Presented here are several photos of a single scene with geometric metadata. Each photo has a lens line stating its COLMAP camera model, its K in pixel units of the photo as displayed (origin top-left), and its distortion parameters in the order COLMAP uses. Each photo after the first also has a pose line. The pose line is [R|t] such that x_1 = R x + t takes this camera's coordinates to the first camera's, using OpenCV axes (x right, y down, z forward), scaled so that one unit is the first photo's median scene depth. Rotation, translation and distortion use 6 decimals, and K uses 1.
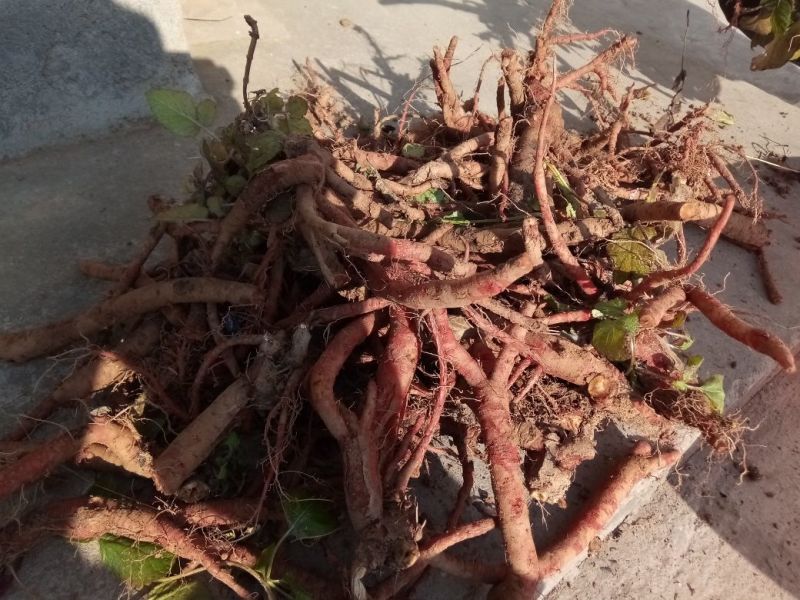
lens RADIAL K [[597.4, 0, 400.0], [0, 597.4, 300.0], [0, 0, 1]] dist [0.053338, -0.067351]
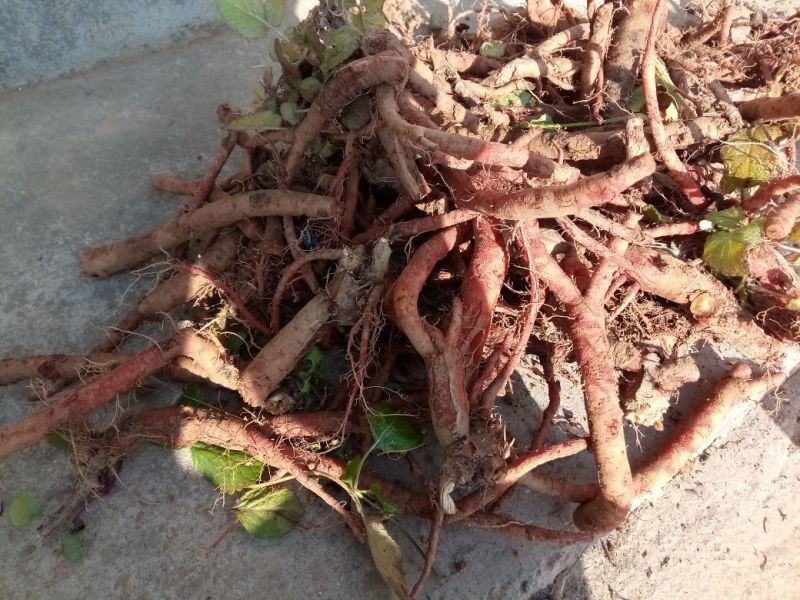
lens RADIAL K [[597.4, 0, 400.0], [0, 597.4, 300.0], [0, 0, 1]] dist [0.053338, -0.067351]
pose [[0.995931, 0.008041, -0.089759, -0.047417], [0.003723, 0.991490, 0.130128, 0.013790], [0.090042, -0.129932, 0.987426, 0.043891]]
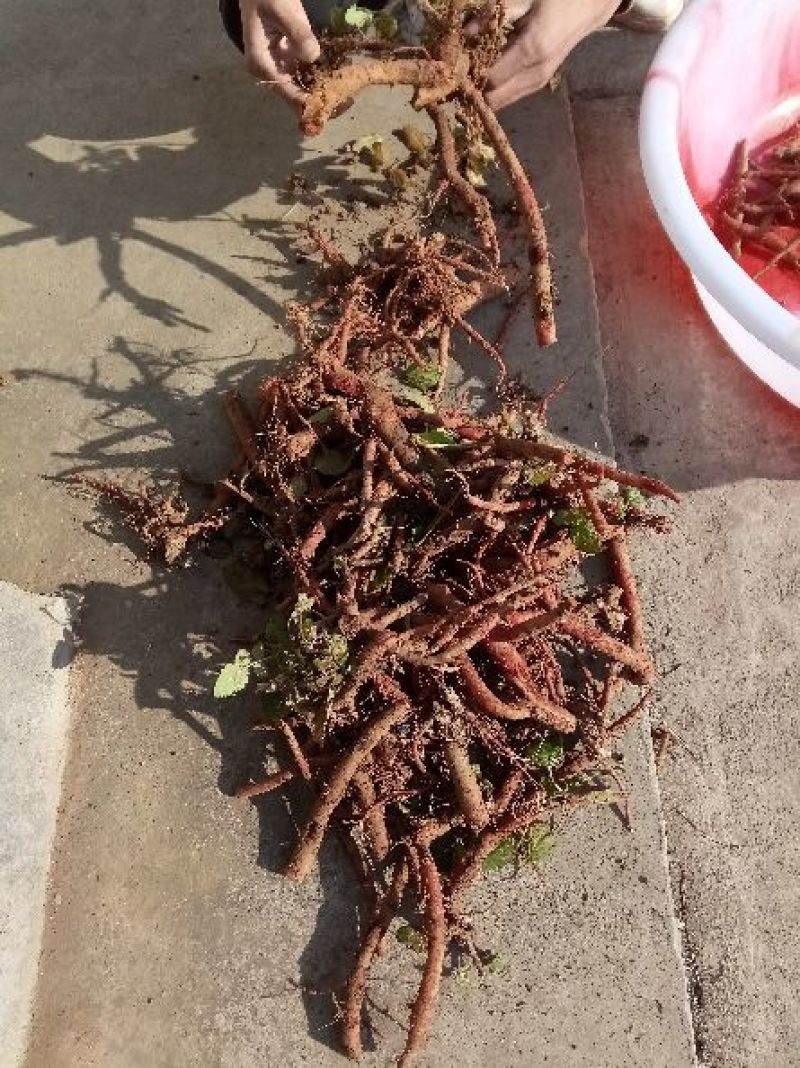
lens RADIAL K [[797.6, 0, 400.0], [0, 797.6, 534.0], [0, 0, 1]] dist [0.053338, -0.067351]
pose [[0.577002, -0.814518, 0.060240, -0.030335], [0.660008, 0.508450, 0.553053, -1.237192], [-0.481101, -0.279354, 0.830965, -0.410601]]
